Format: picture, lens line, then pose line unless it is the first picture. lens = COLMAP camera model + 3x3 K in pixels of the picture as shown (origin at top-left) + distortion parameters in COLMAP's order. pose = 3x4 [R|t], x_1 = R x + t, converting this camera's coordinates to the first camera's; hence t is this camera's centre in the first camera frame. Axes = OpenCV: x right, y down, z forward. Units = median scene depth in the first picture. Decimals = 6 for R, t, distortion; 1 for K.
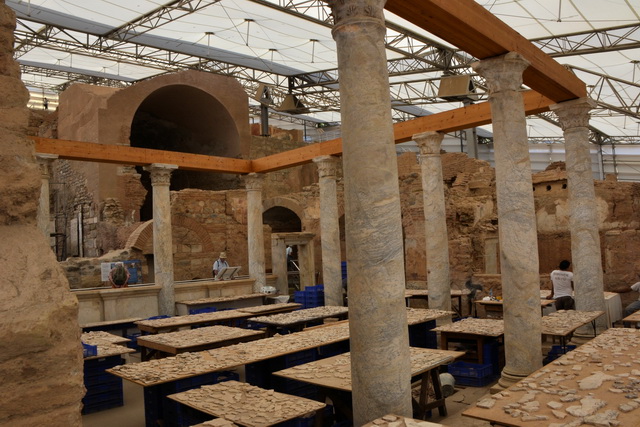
lens RADIAL K [[497.5, 0, 320.0], [0, 497.5, 213.5], [0, 0, 1]] dist [-0.195957, 0.147221]
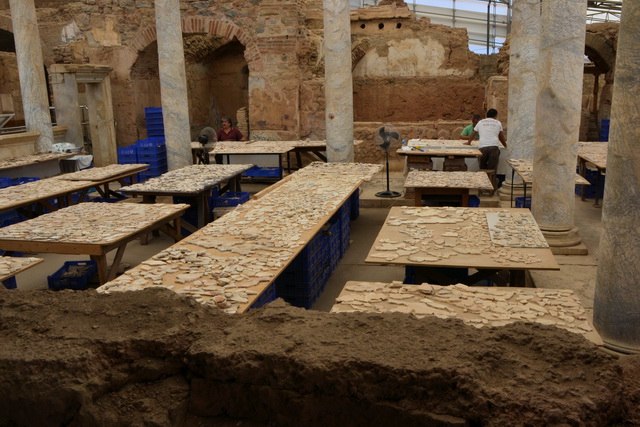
lens RADIAL K [[561.4, 0, 320.0], [0, 561.4, 213.5], [0, 0, 1]] dist [-0.070460, 0.007393]
pose [[0.850541, -0.090936, 0.517987, -0.198397], [-0.052068, 0.965538, 0.255002, 0.026823], [-0.523325, -0.243860, 0.816495, 0.156356]]
